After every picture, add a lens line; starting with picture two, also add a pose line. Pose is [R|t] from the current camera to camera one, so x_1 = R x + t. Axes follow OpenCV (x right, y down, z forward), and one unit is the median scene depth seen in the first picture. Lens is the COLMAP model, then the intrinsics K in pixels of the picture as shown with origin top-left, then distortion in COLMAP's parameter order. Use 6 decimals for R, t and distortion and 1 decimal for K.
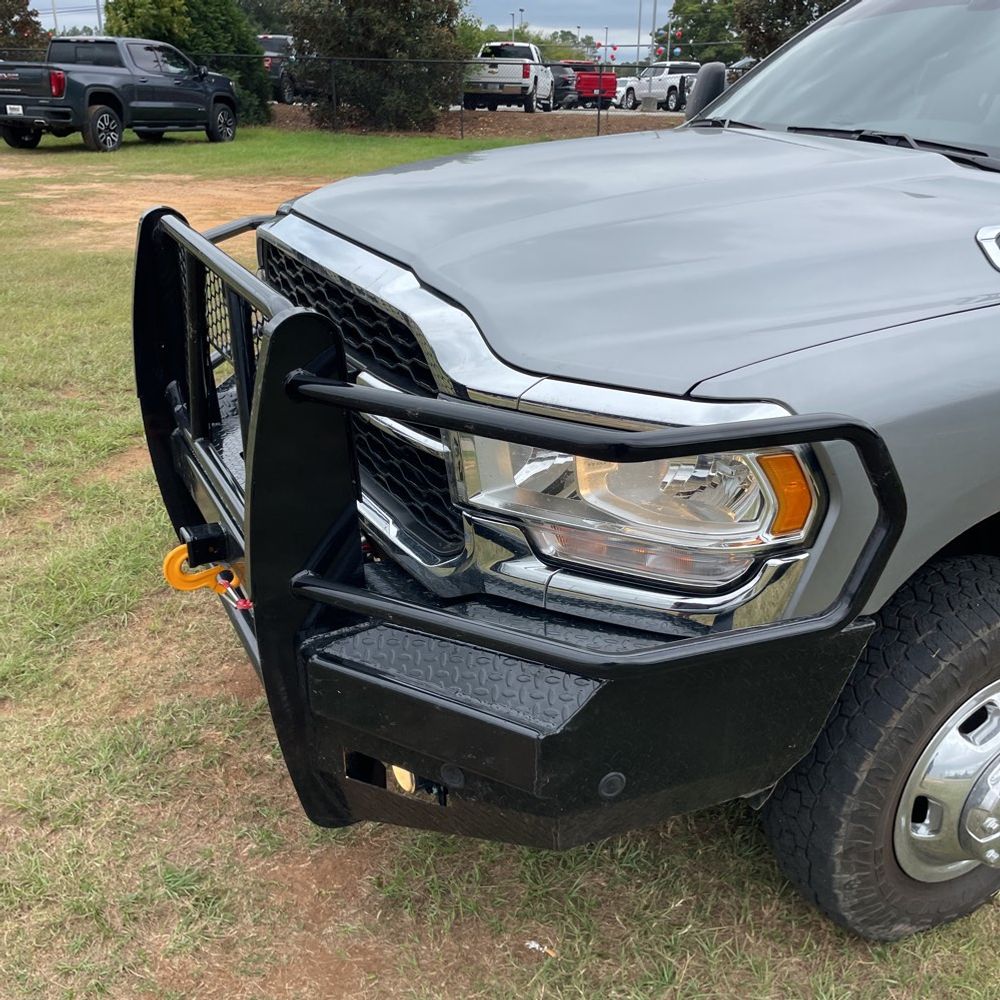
lens RADIAL K [[1001.8, 0, 523.8], [0, 1001.8, 482.5], [0, 0, 1]] dist [0.042492, -0.027661]
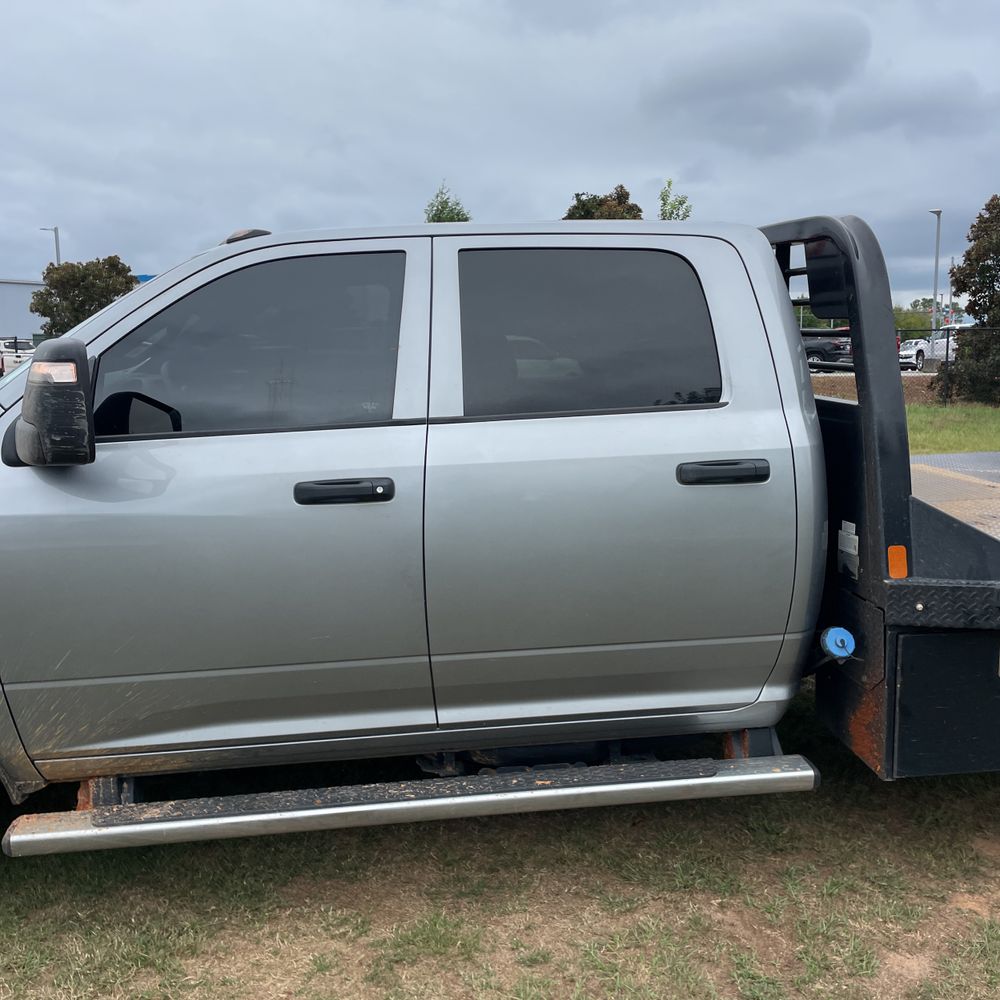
lens RADIAL K [[997.1, 0, 500.2], [0, 997.1, 484.4], [0, 0, 1]] dist [0.091953, -0.131016]
pose [[0.934964, 0.018579, -0.354255, 0.166904], [-0.105214, 0.968217, -0.226906, 0.004458], [0.338780, 0.249421, 0.907203, -0.000729]]
